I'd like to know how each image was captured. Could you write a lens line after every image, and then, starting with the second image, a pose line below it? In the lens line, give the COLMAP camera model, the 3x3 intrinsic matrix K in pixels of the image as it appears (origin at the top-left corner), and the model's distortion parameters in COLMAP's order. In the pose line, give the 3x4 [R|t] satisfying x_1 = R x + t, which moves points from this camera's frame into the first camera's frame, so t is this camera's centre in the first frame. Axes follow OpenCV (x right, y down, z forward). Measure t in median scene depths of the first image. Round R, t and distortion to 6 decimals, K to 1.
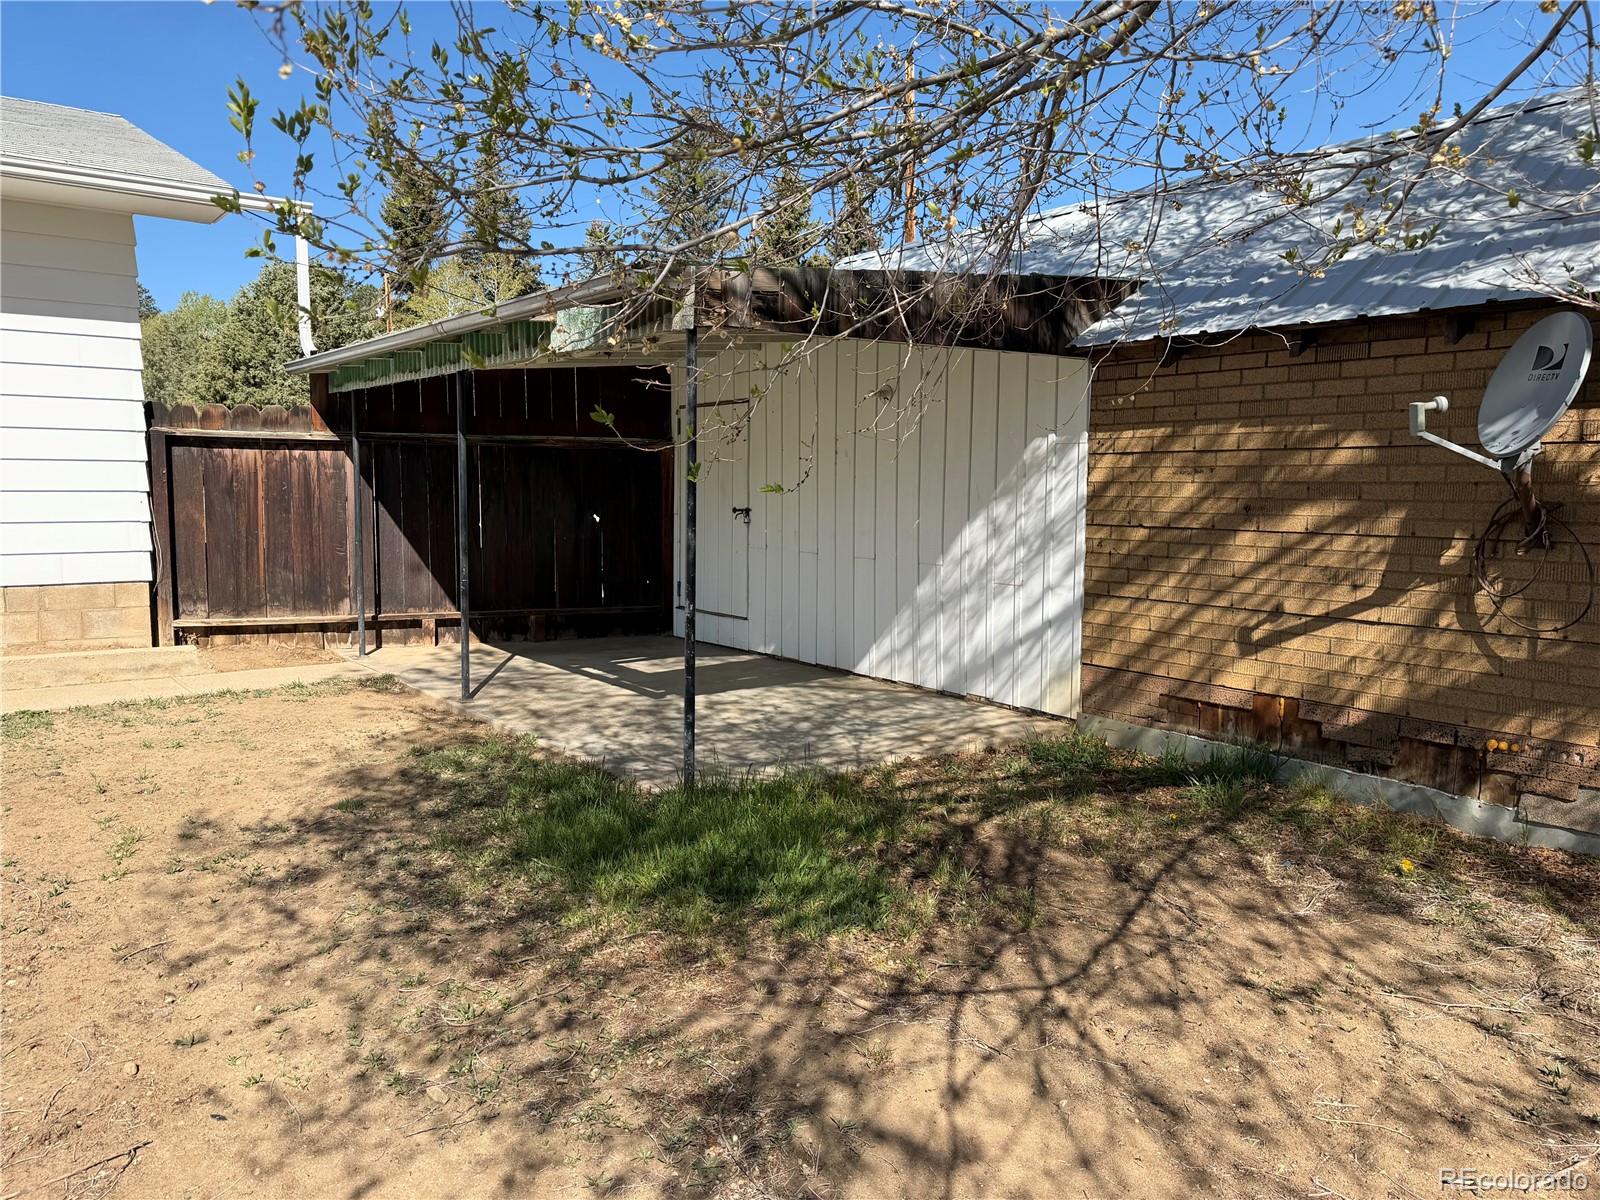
lens RADIAL K [[1112.8, 0, 769.3], [0, 1112.8, 595.8], [0, 0, 1]] dist [0.075833, -0.096058]
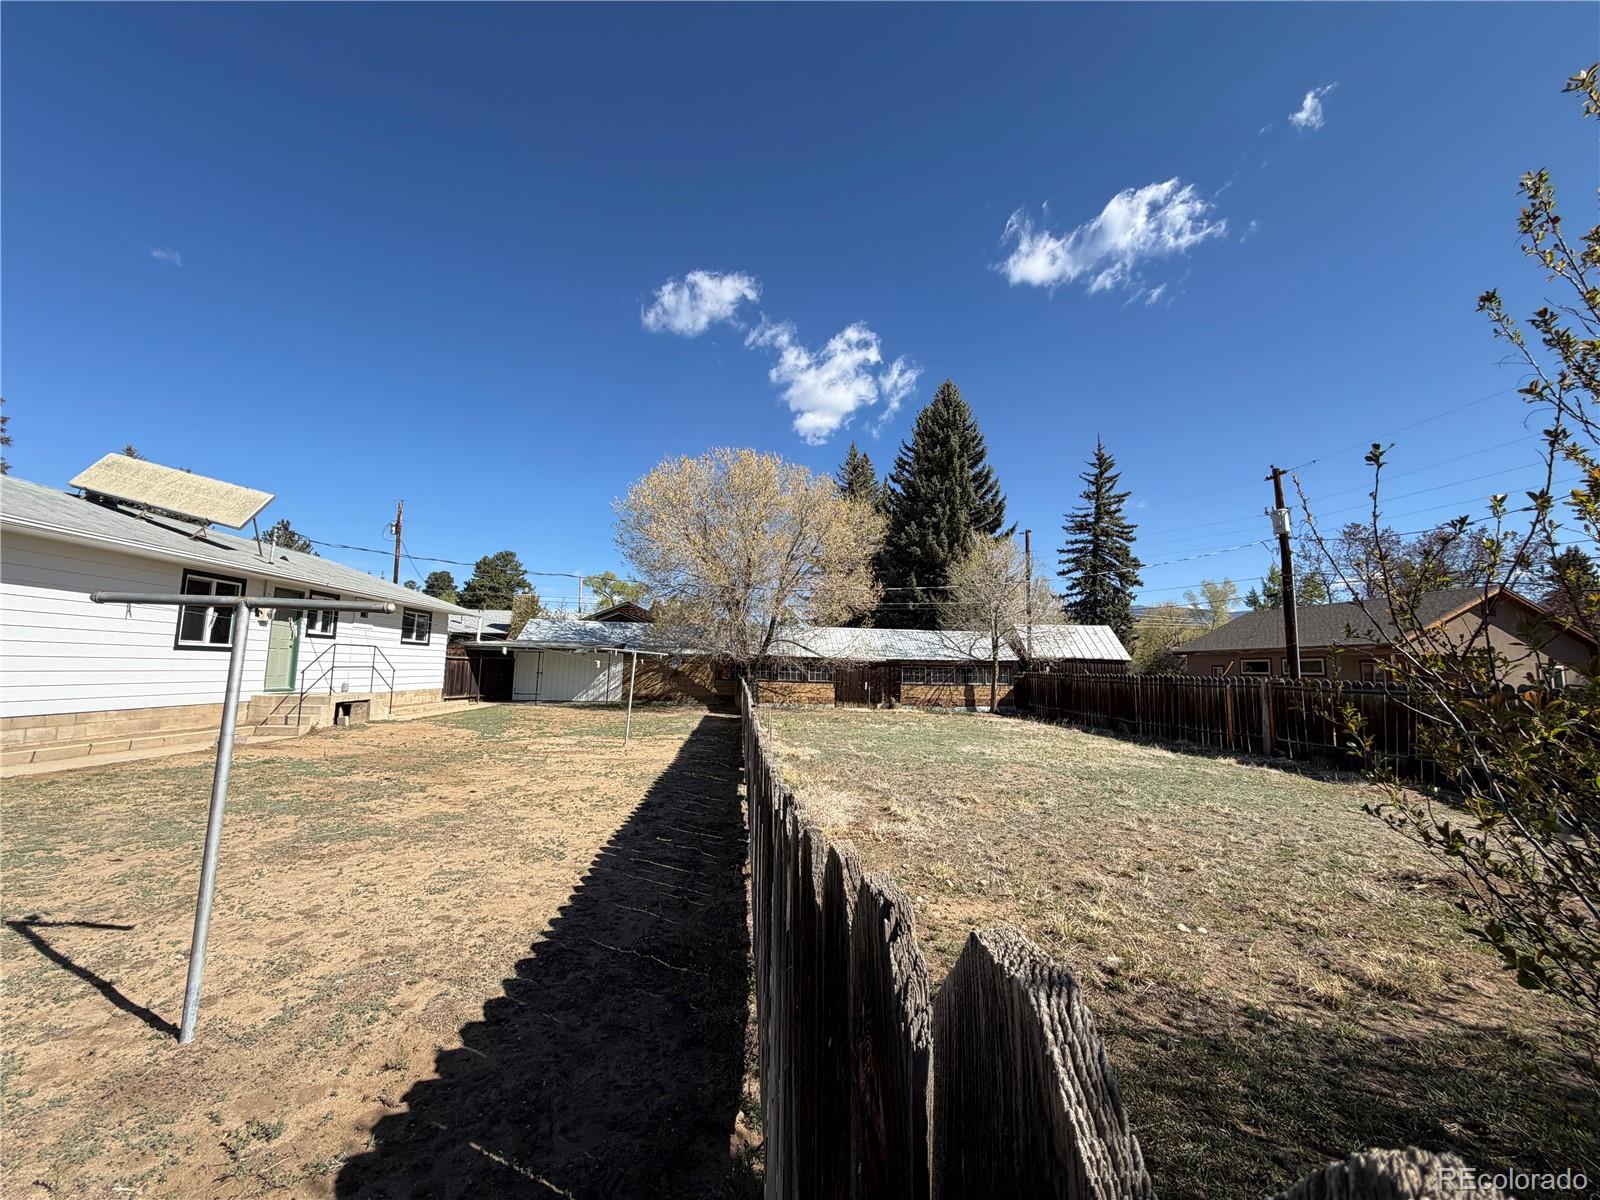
lens RADIAL K [[635.6, 0, 797.1], [0, 635.6, 601.5], [0, 0, 1]] dist [-0.000232, -0.000159]
pose [[0.512166, 0.093918, 0.853736, -2.264551], [0.067586, 0.986514, -0.149070, 0.135462], [-0.856223, 0.134050, 0.498911, -1.793241]]
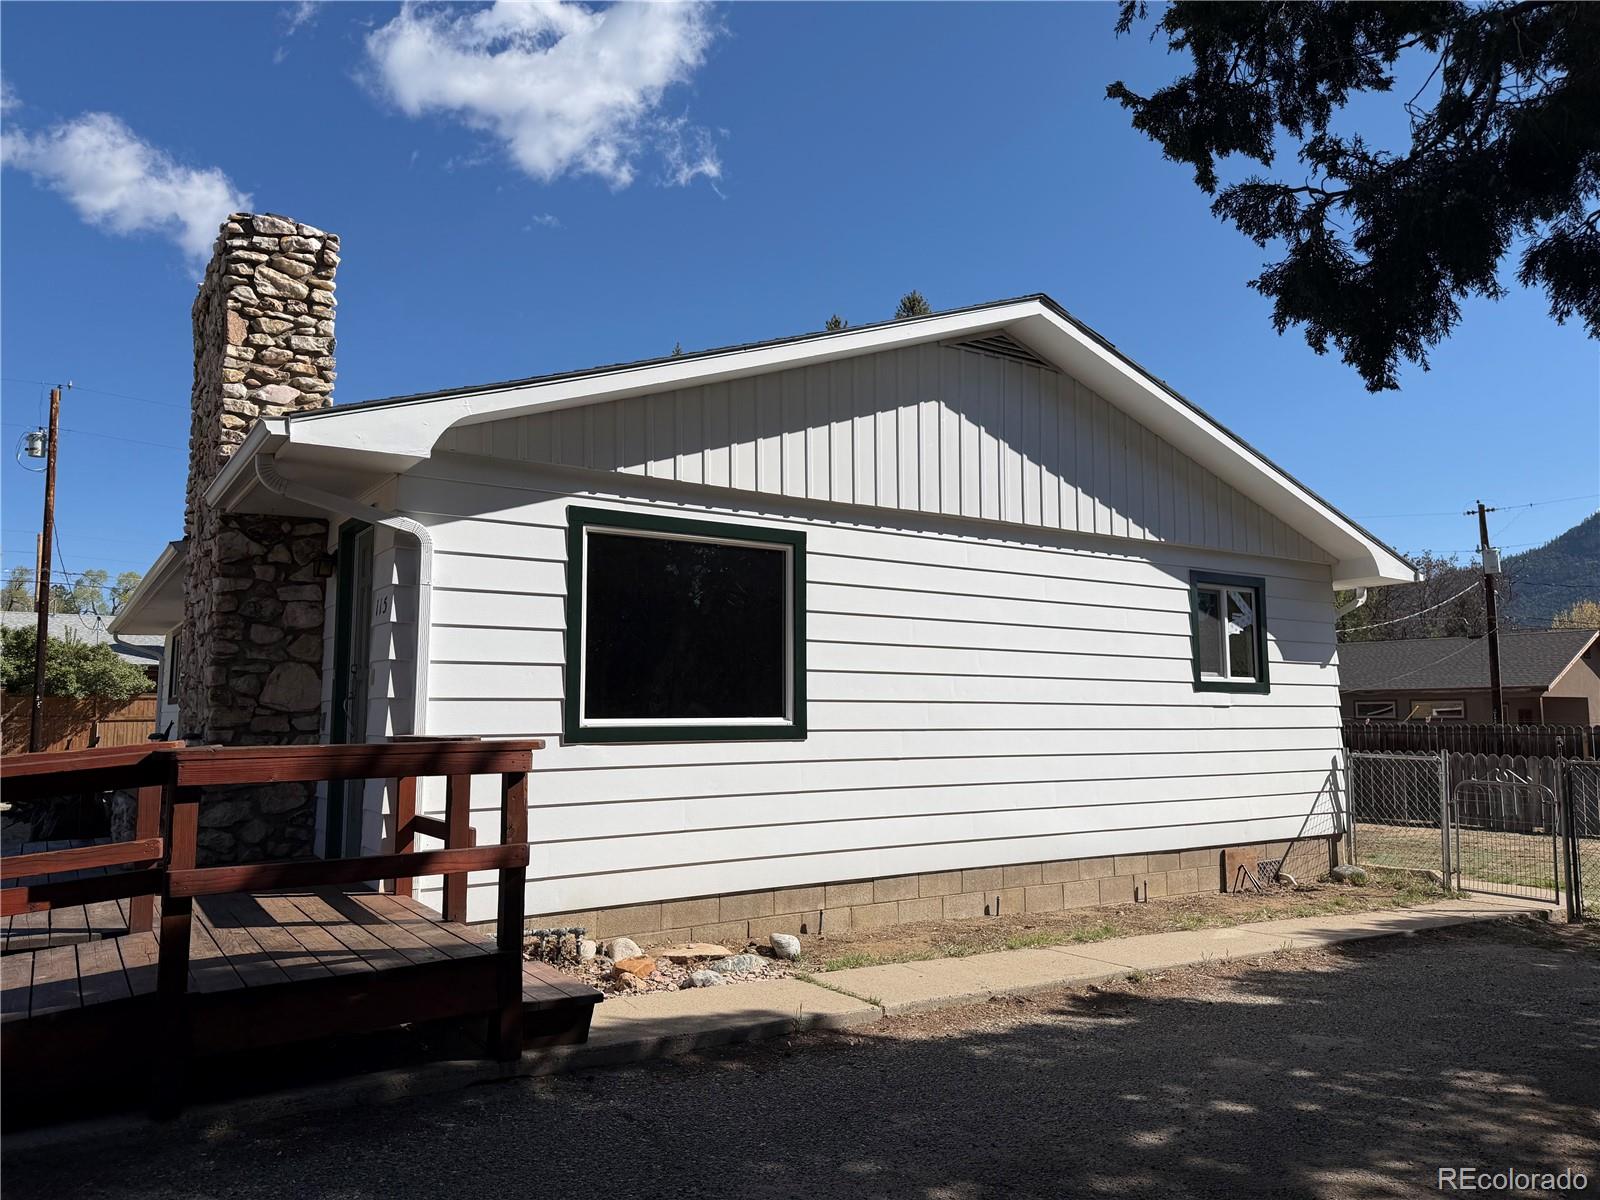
lens RADIAL K [[1105.9, 0, 792.3], [0, 1105.9, 614.8], [0, 0, 1]] dist [0.111033, -0.144469]
pose [[0.031681, 0.081477, 0.996172, -3.710864], [0.100139, 0.991398, -0.084271, -0.156027], [-0.994469, 0.102425, 0.023250, 0.642512]]
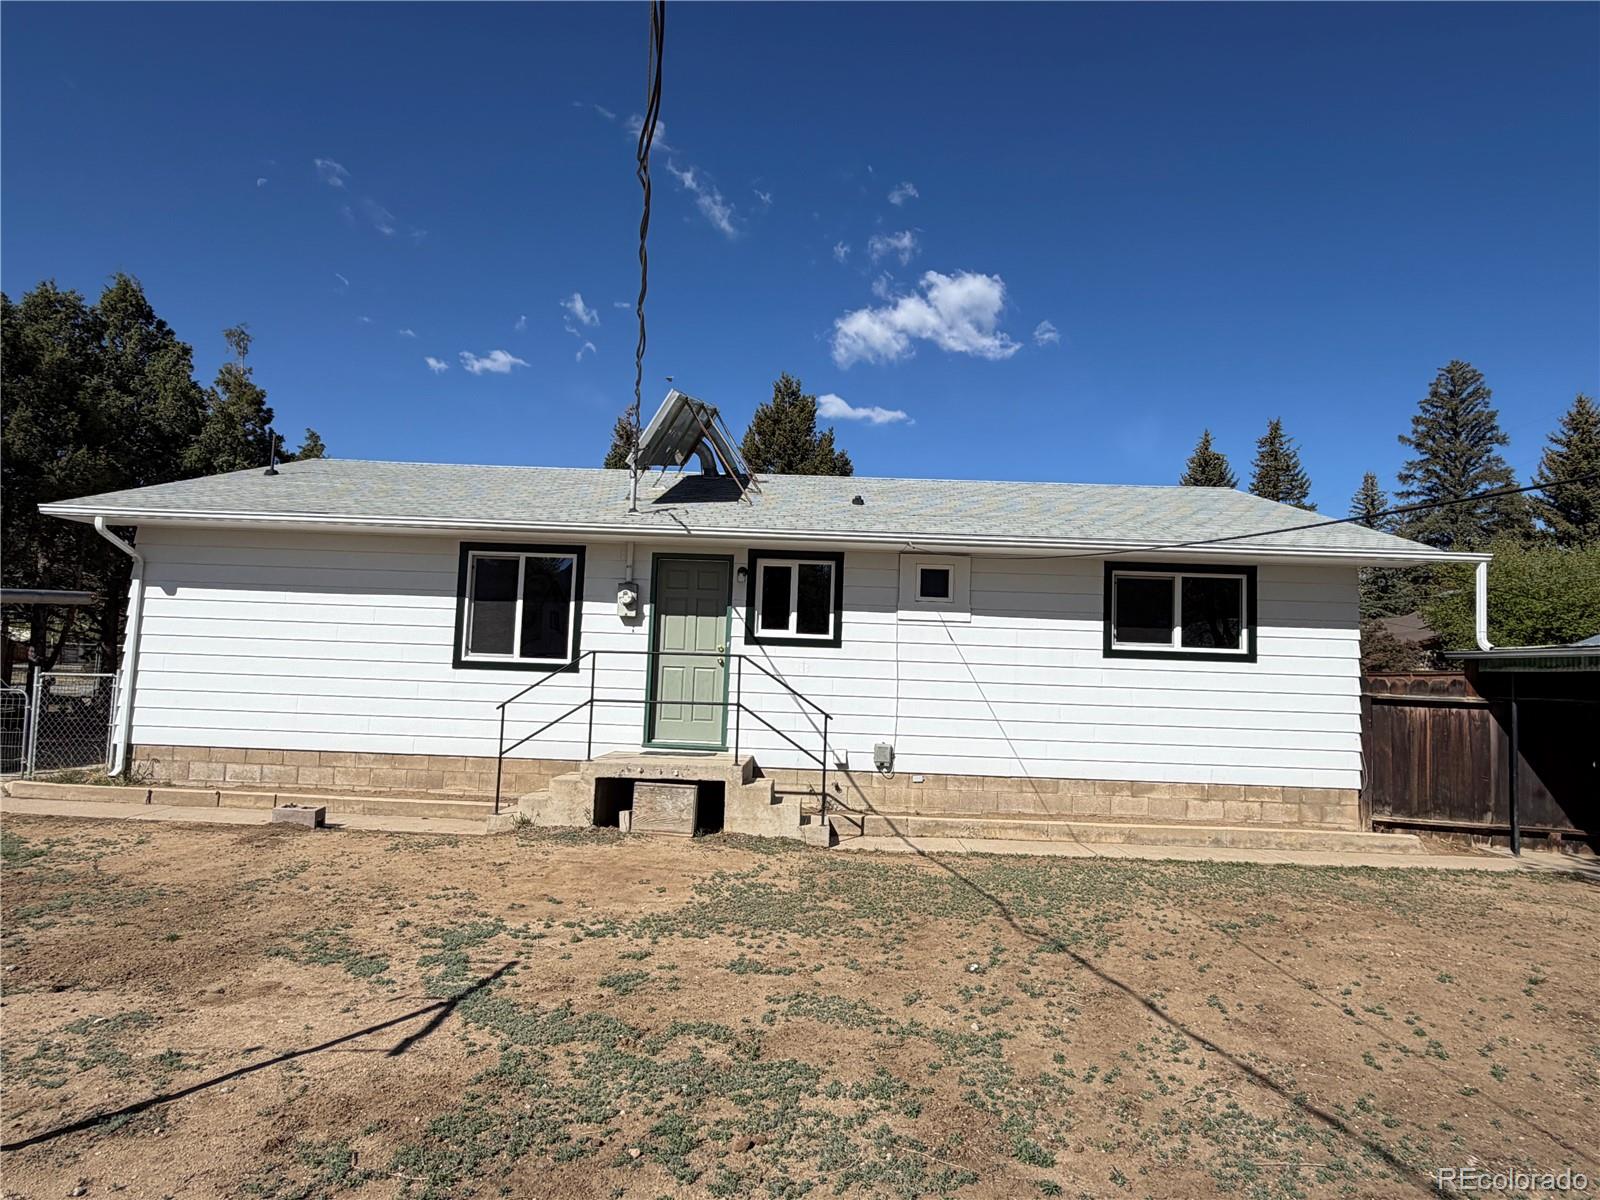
lens RADIAL K [[948.1, 0, 804.3], [0, 948.1, 600.7], [0, 0, 1]] dist [-0.001184, 0.001506]
pose [[0.802281, -0.030317, -0.596176, -0.401159], [-0.086909, 0.982136, -0.166898, 0.017526], [0.590586, 0.185712, 0.785314, -0.597415]]
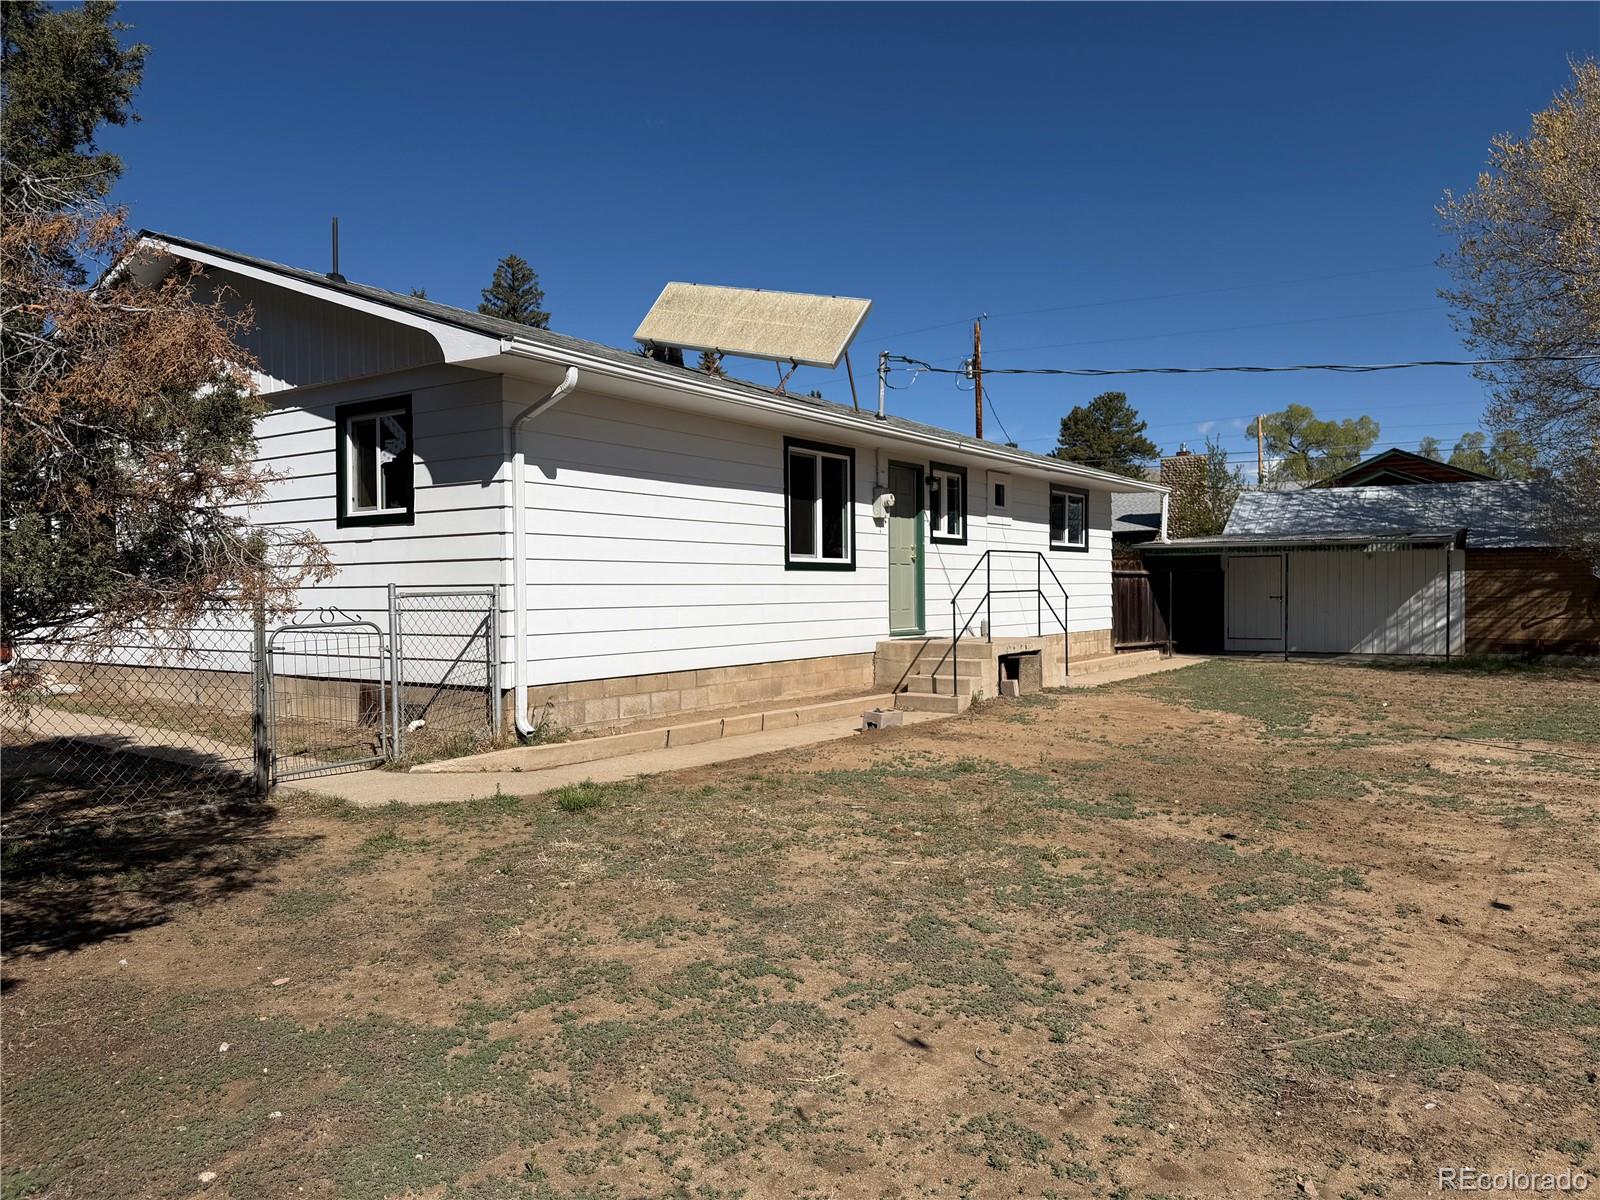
lens RADIAL K [[1105.9, 0, 792.3], [0, 1105.9, 614.8], [0, 0, 1]] dist [0.111033, -0.144469]
pose [[0.944662, -0.024914, 0.327096, -2.248849], [0.049800, 0.996447, -0.067928, 0.100394], [-0.324242, 0.080458, 0.942546, -1.288418]]
